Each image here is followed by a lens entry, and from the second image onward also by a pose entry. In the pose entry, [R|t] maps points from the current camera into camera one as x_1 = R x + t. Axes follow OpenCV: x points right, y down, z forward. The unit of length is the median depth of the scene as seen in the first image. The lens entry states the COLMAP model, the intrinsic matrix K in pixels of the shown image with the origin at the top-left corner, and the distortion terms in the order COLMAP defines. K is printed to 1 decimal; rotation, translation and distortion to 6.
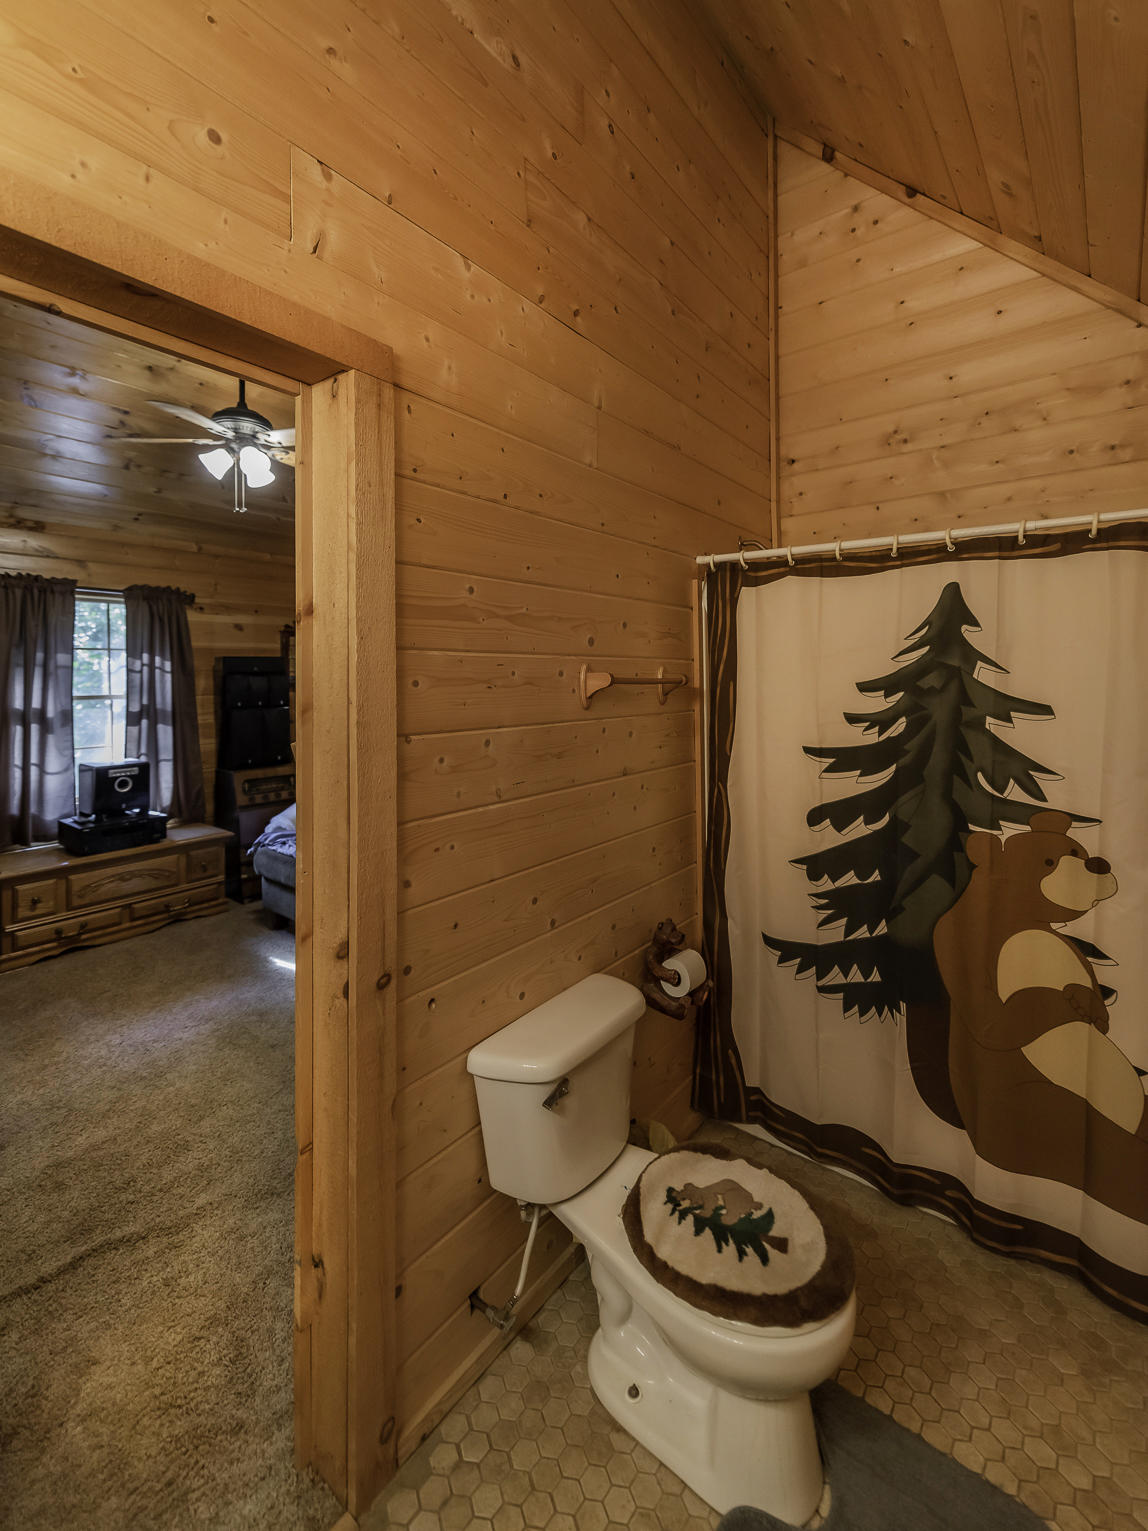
lens RADIAL K [[622.4, 0, 621.0], [0, 622.4, 664.7], [0, 0, 1]] dist [0.003766, 0.000352]
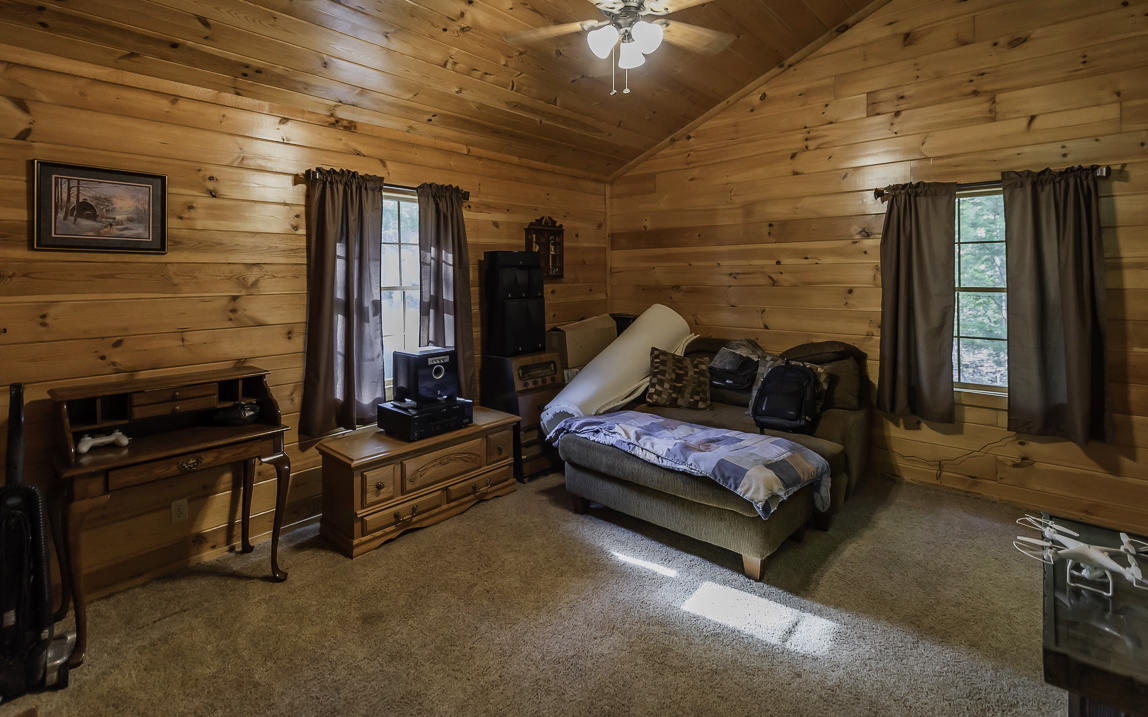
lens RADIAL K [[503.2, 0, 628.3], [0, 503.2, 271.8], [0, 0, 1]] dist [0.014829, -0.000644]
pose [[0.998440, 0.001786, -0.055802, -0.412875], [-0.001013, 0.999903, 0.013893, 0.011965], [0.055822, -0.013815, 0.998345, 0.168744]]
